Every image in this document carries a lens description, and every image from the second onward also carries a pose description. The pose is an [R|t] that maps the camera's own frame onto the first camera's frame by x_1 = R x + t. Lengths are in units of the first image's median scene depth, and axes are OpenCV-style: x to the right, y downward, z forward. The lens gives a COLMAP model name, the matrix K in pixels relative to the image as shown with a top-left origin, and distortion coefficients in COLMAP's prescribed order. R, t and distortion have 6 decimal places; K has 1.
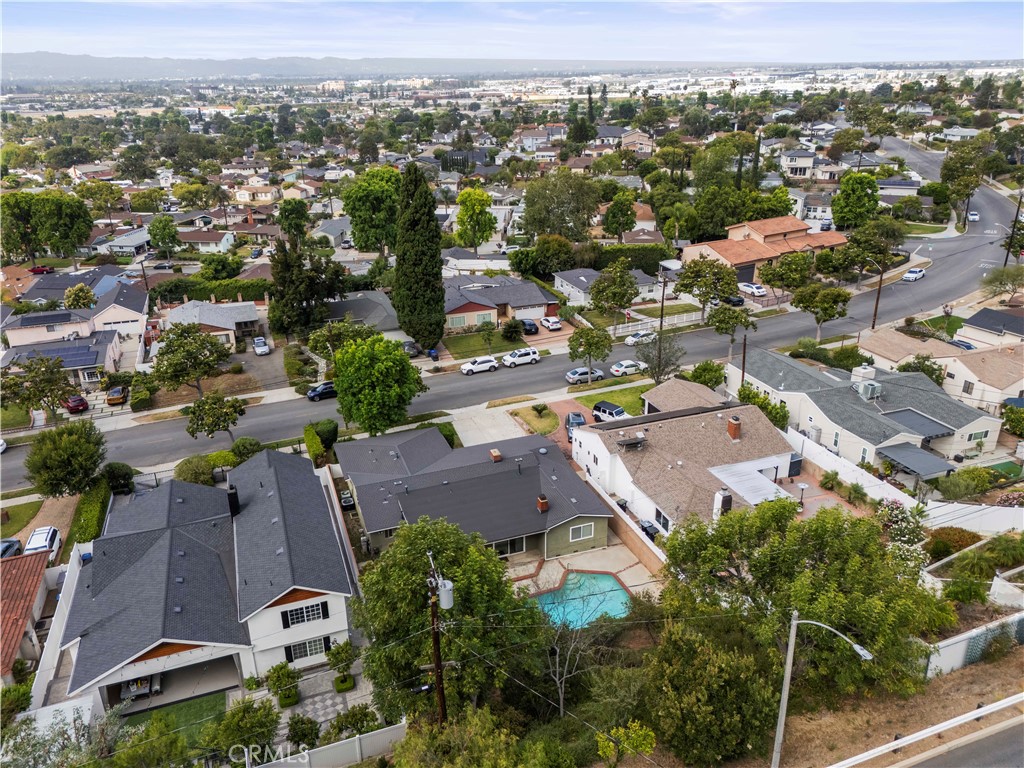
lens RADIAL K [[752.7, 0, 514.7], [0, 752.7, 382.3], [0, 0, 1]] dist [0.064870, -0.051248]
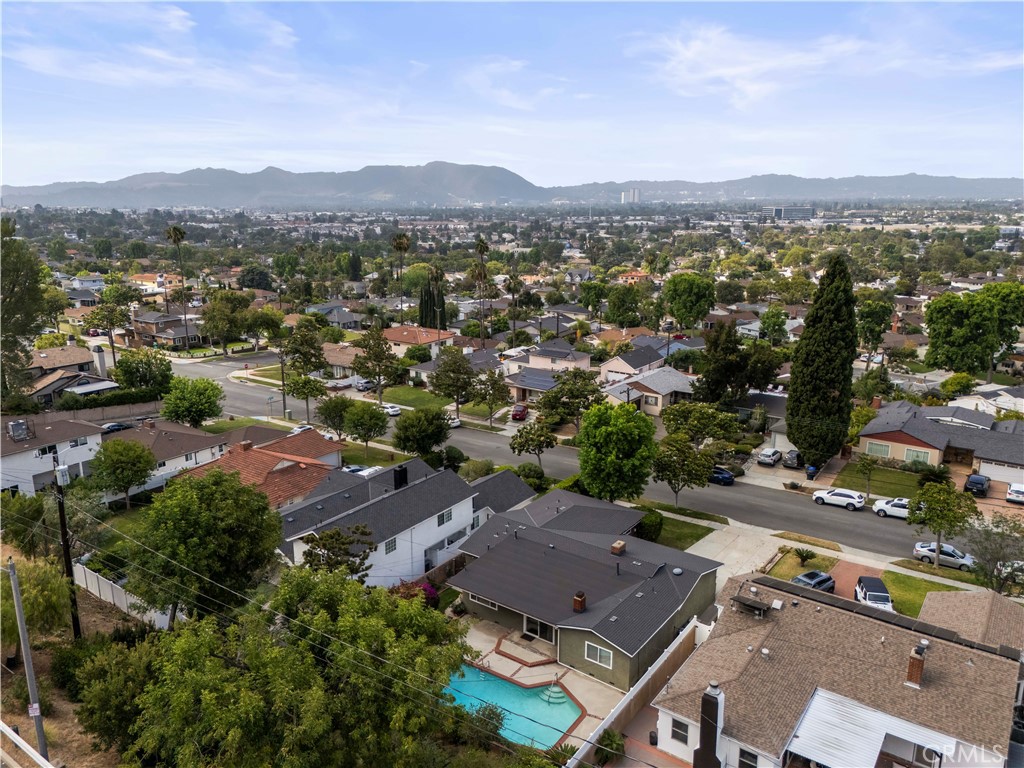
lens RADIAL K [[752.7, 0, 514.1], [0, 752.7, 383.3], [0, 0, 1]] dist [0.064870, -0.051248]
pose [[0.554875, 0.213896, -0.803967, 0.134267], [-0.323872, 0.945684, 0.028072, -0.016770], [0.766303, 0.244806, 0.594012, 0.072310]]
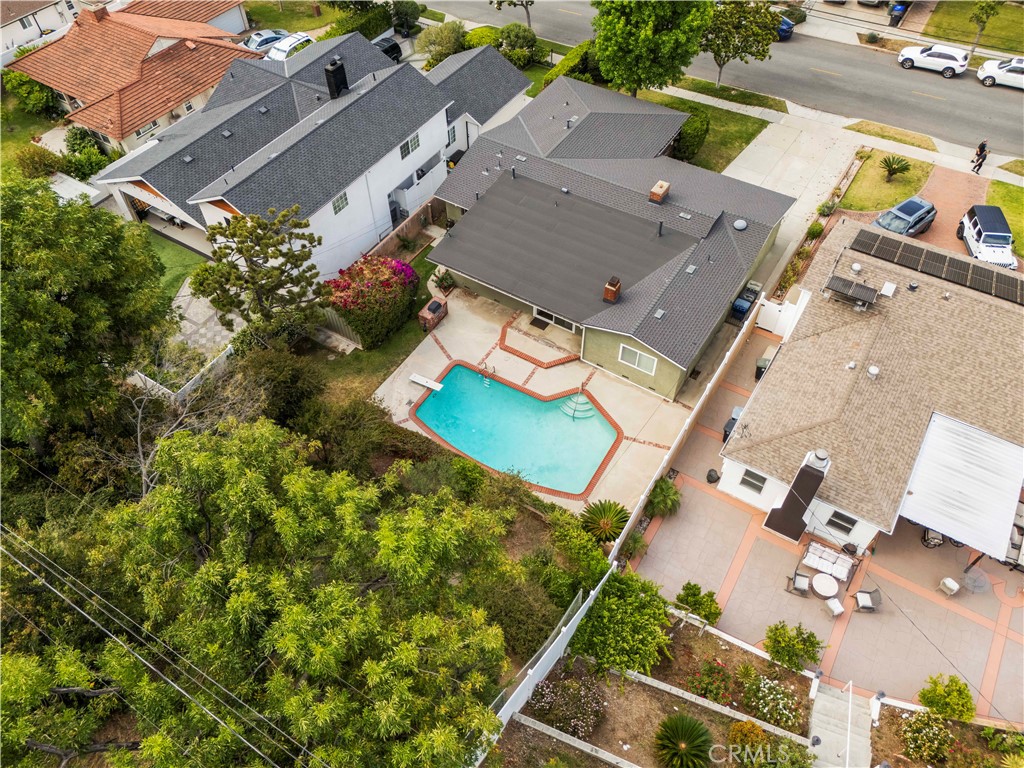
lens RADIAL K [[752.7, 0, 510.7], [0, 752.7, 383.3], [0, 0, 1]] dist [0.064870, -0.051248]
pose [[0.605998, 0.616183, -0.503075, 0.074196], [-0.299886, 0.762733, 0.572981, -0.025413], [0.736773, -0.196360, 0.646999, 0.102612]]
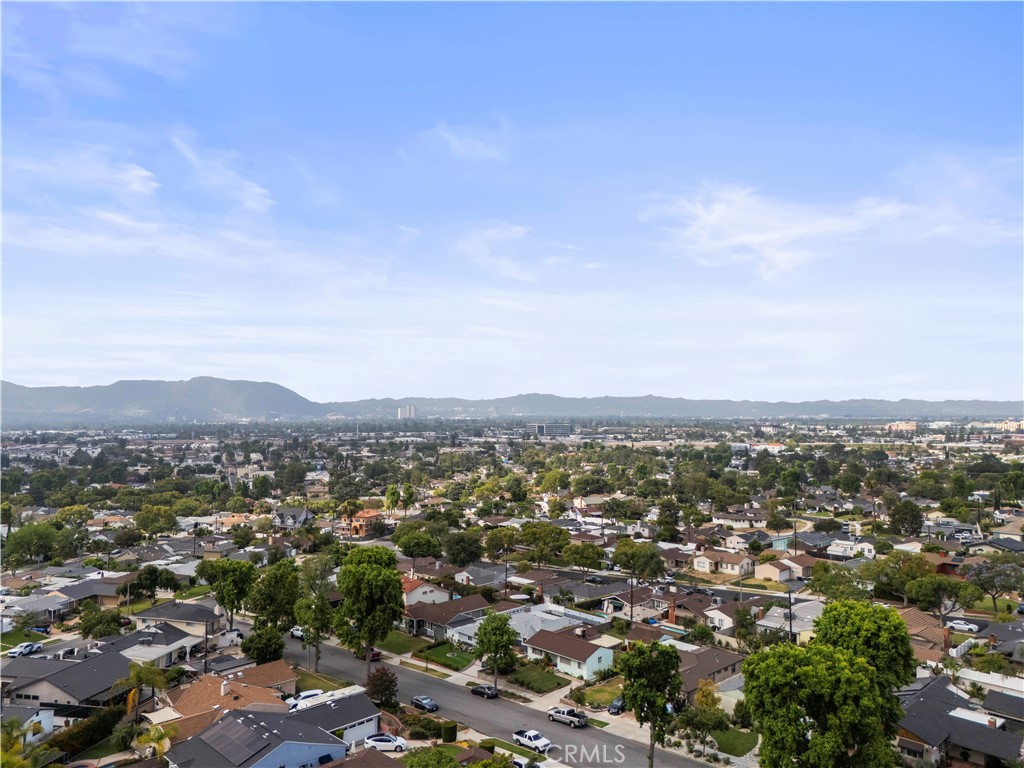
lens RADIAL K [[752.7, 0, 511.4], [0, 752.7, 382.8], [0, 0, 1]] dist [0.064870, -0.051248]
pose [[0.765892, -0.008081, -0.642918, -0.024707], [-0.257321, 0.912500, -0.318009, -0.123362], [0.589232, 0.408997, 0.696797, 0.304508]]
